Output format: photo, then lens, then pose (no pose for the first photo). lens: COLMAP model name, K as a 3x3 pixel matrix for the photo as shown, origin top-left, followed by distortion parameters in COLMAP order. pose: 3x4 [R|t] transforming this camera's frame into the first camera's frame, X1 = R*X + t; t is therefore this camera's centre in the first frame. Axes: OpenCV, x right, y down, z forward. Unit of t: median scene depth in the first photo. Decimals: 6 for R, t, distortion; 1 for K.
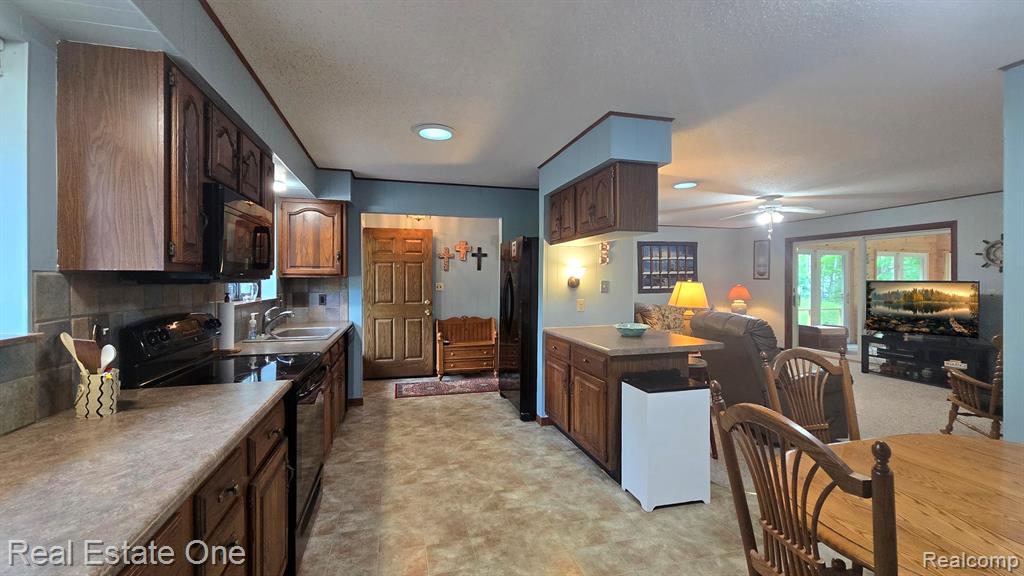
lens RADIAL K [[424.7, 0, 507.1], [0, 424.7, 277.4], [0, 0, 1]] dist [-0.002664, -0.000728]
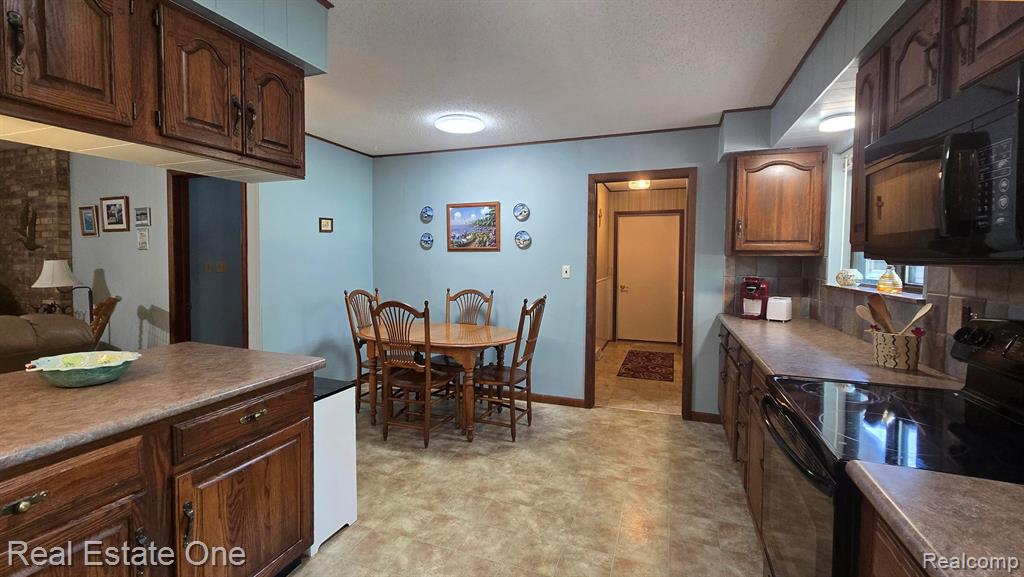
lens RADIAL K [[419.4, 0, 502.0], [0, 419.4, 275.8], [0, 0, 1]] dist [-0.010444, 0.000155]
pose [[-0.807466, -0.034622, 0.588898, -0.491824], [-0.013485, 0.999099, 0.040250, 0.011308], [-0.589761, 0.024559, -0.807205, 1.829451]]
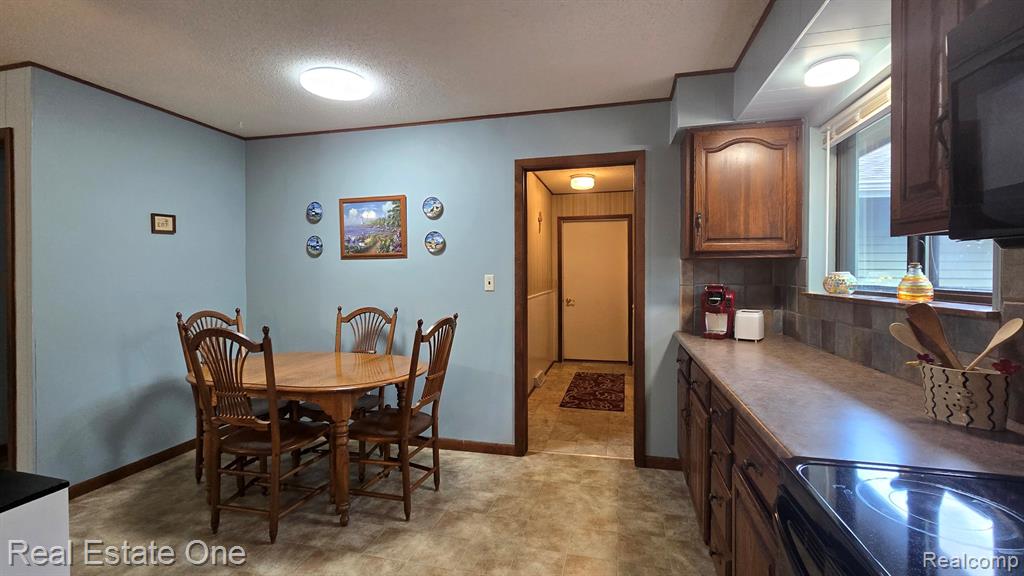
lens RADIAL K [[424.7, 0, 502.8], [0, 424.7, 280.1], [0, 0, 1]] dist [-0.002664, -0.000728]
pose [[-0.866809, -0.008672, 0.498564, -0.407489], [-0.002266, 0.999907, 0.013452, 0.035691], [-0.498634, 0.010531, -0.866748, 1.417385]]
